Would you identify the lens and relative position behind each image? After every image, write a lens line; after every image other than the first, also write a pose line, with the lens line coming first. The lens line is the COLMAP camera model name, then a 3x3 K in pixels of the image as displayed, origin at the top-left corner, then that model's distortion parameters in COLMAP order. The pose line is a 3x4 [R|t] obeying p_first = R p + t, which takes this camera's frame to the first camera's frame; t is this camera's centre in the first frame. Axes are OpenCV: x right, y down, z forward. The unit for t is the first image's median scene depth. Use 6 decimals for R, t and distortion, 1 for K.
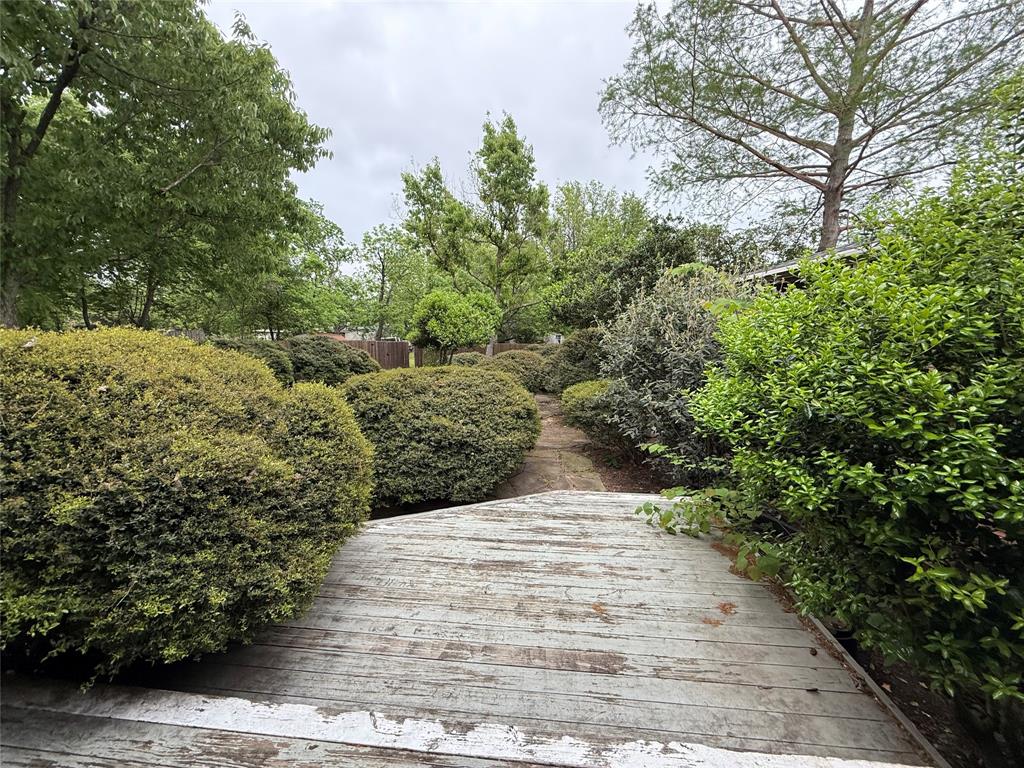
lens RADIAL K [[407.3, 0, 508.7], [0, 407.3, 383.2], [0, 0, 1]] dist [0.001053, -0.000447]
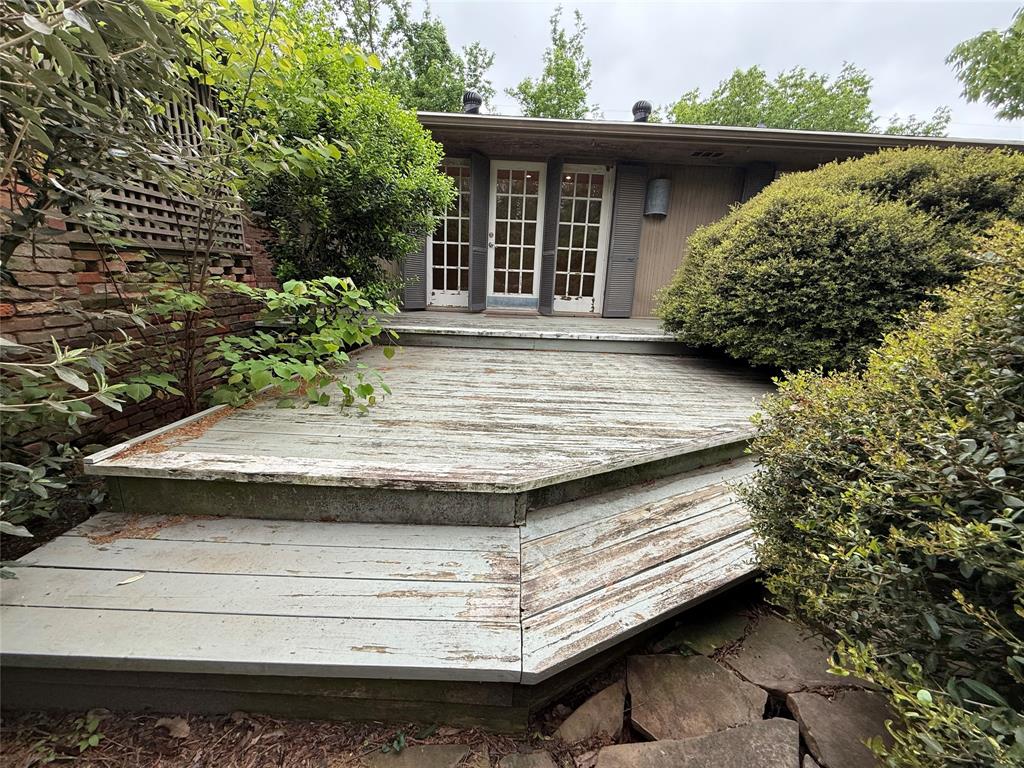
lens RADIAL K [[407.3, 0, 508.7], [0, 407.3, 383.2], [0, 0, 1]] dist [0.001053, -0.000447]
pose [[-0.994331, -0.022512, -0.103917, 0.204750], [-0.058702, 0.931111, 0.359980, 0.091196], [0.088654, 0.364040, -0.927154, 1.501024]]
